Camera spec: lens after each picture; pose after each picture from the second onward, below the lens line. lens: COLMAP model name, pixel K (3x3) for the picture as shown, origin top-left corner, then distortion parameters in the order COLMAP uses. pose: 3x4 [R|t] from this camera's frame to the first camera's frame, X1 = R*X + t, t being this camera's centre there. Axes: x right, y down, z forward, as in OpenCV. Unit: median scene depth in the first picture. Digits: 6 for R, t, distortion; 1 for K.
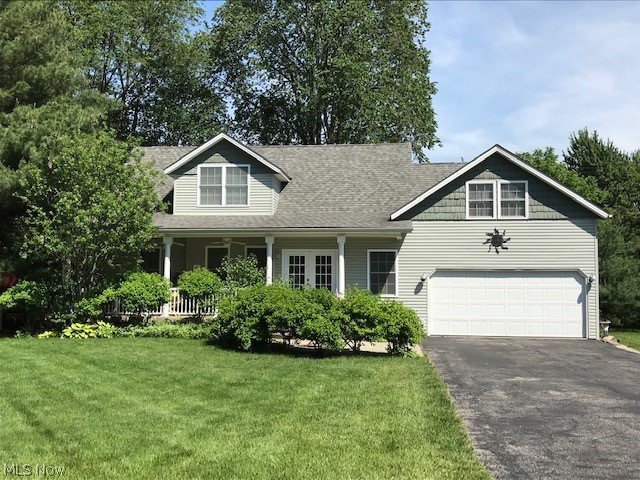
lens RADIAL K [[717.7, 0, 320.0], [0, 717.7, 240.0], [0, 0, 1]] dist [0.055676, -0.053165]
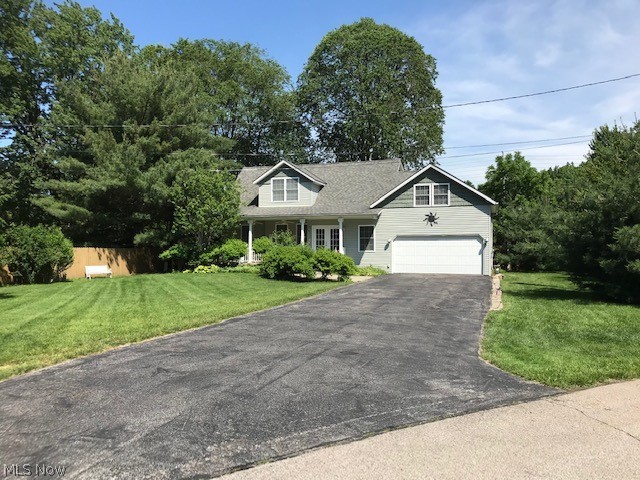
lens RADIAL K [[525.3, 0, 320.0], [0, 525.3, 240.0], [0, 0, 1]] dist [0.076994, -0.002761]
pose [[0.978722, -0.009511, -0.204970, 0.242845], [0.020423, 0.998480, 0.051187, -0.018515], [0.204171, -0.054284, 0.977429, -0.289921]]
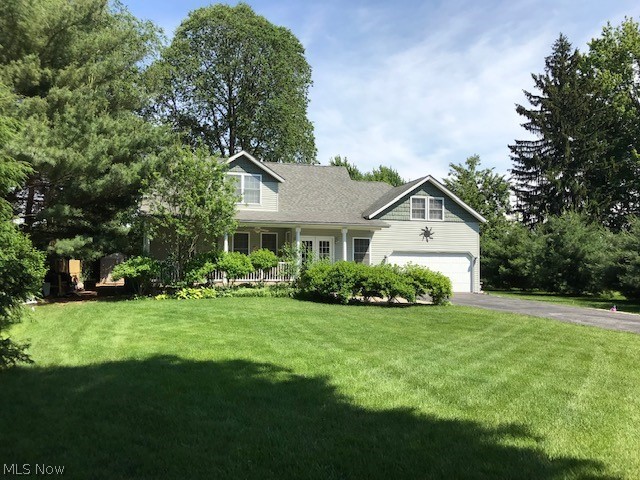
lens RADIAL K [[525.3, 0, 320.0], [0, 525.3, 240.0], [0, 0, 1]] dist [0.076994, -0.002761]
pose [[0.922611, 0.020110, 0.385208, -0.439534], [-0.032702, 0.999123, 0.026166, -0.008470], [-0.384344, -0.036739, 0.922459, -0.012293]]
